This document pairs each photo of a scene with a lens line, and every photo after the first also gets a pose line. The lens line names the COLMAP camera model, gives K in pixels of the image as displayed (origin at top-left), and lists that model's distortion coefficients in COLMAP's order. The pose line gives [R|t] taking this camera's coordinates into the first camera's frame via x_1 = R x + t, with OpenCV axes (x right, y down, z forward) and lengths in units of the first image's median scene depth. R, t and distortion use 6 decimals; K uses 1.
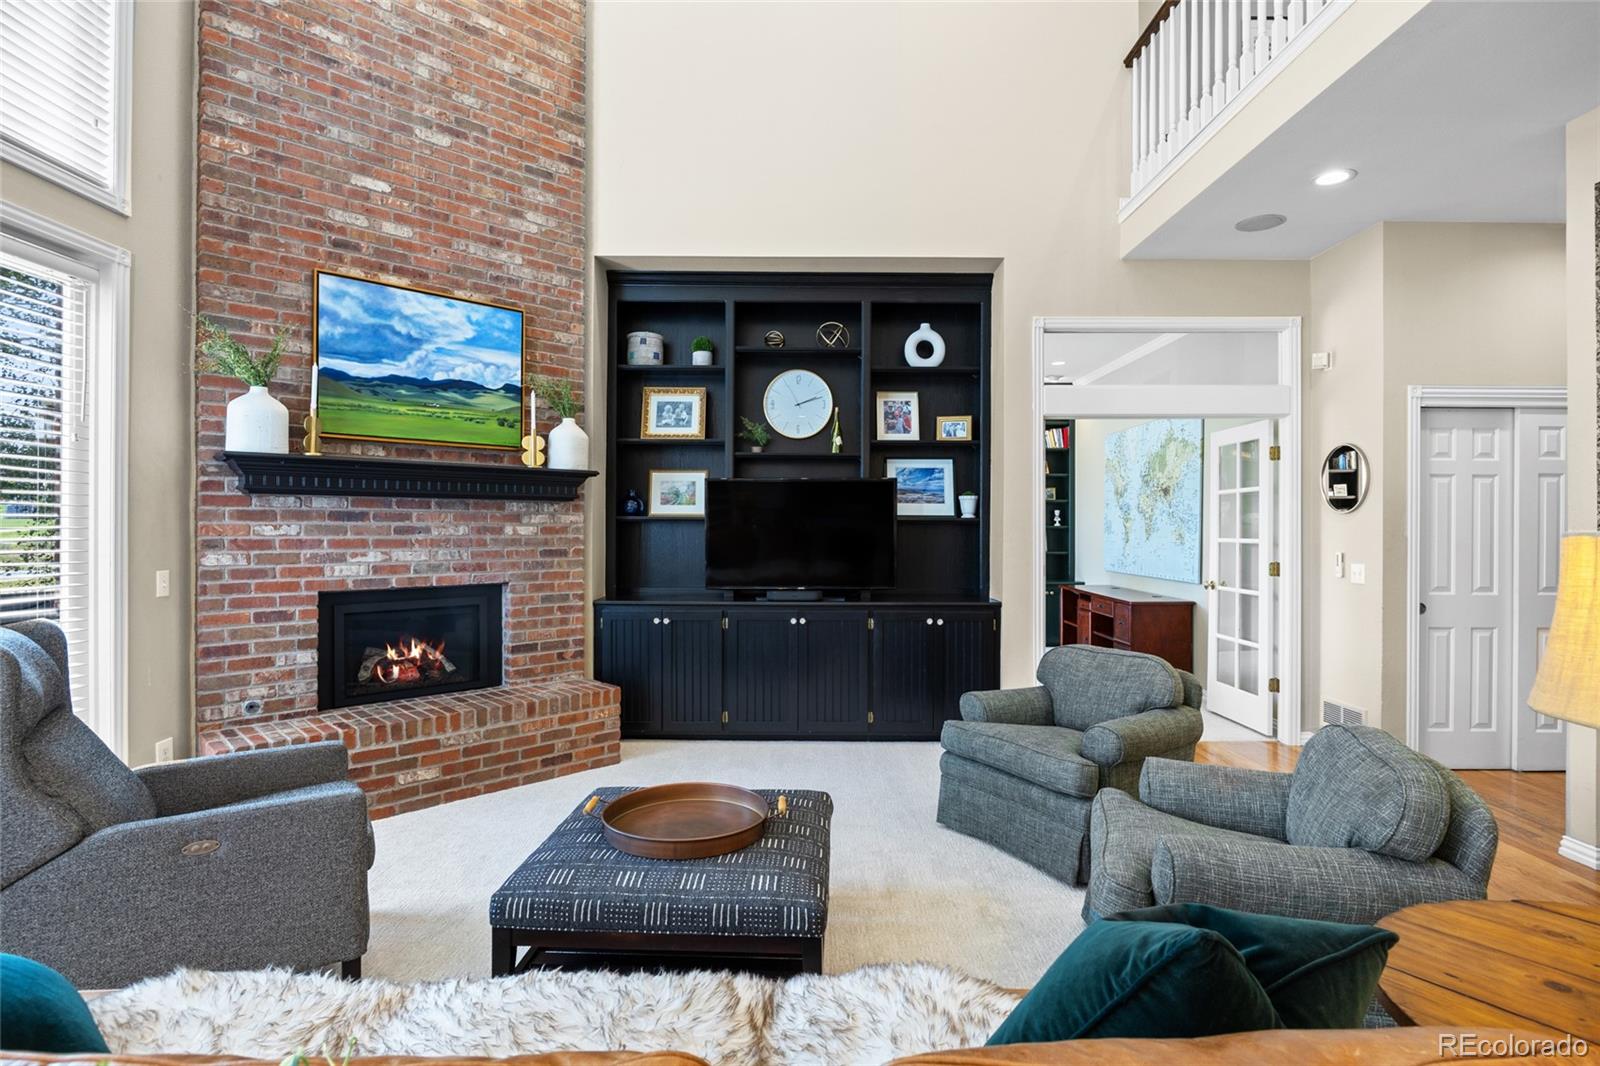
lens RADIAL K [[797.1, 0, 804.3], [0, 797.1, 524.6], [0, 0, 1]] dist [-0.007061, -0.000203]
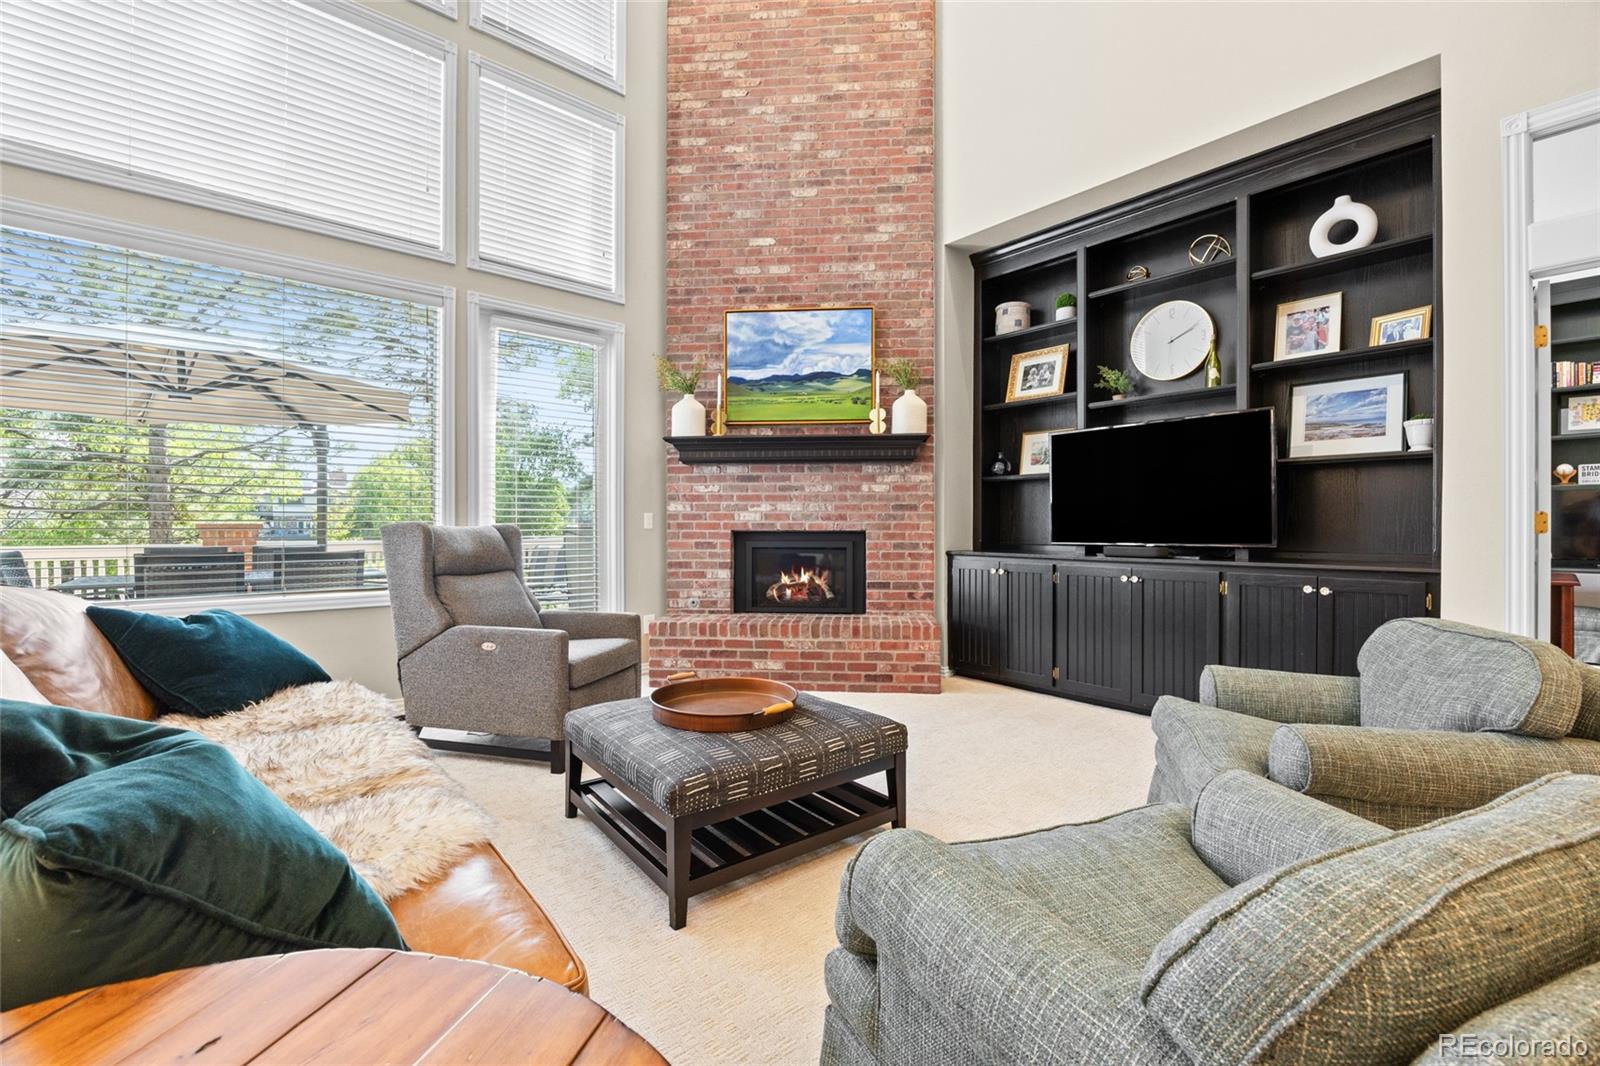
lens RADIAL K [[668.0, 0, 804.6], [0, 668.0, 526.6], [0, 0, 1]] dist [-0.012173, 0.000161]
pose [[0.651798, -0.002335, -0.758389, 0.349618], [0.003228, 0.999995, -0.000305, 0.066433], [0.758386, -0.002250, 0.651802, 0.254126]]
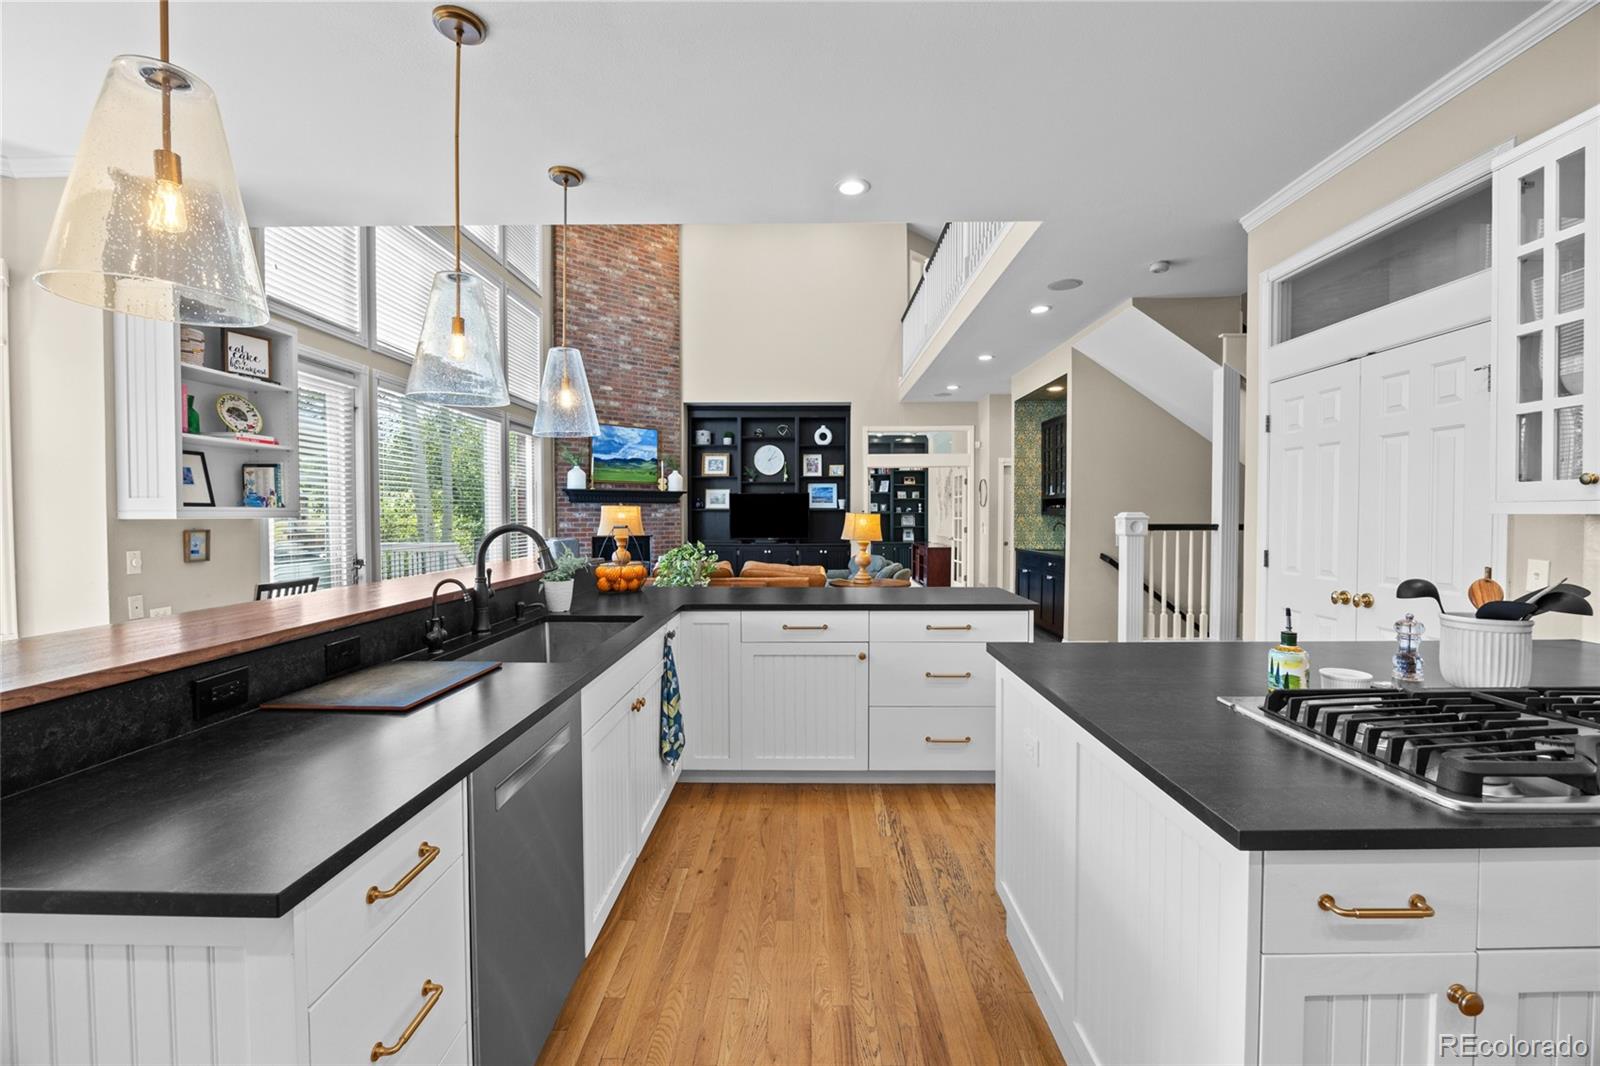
lens RADIAL K [[668.0, 0, 804.6], [0, 668.0, 526.6], [0, 0, 1]] dist [-0.012173, 0.000161]
pose [[0.999931, -0.004294, -0.010935, 0.140177], [0.004534, 0.999747, 0.022034, -0.000439], [0.010838, -0.022082, 0.999697, -1.141156]]
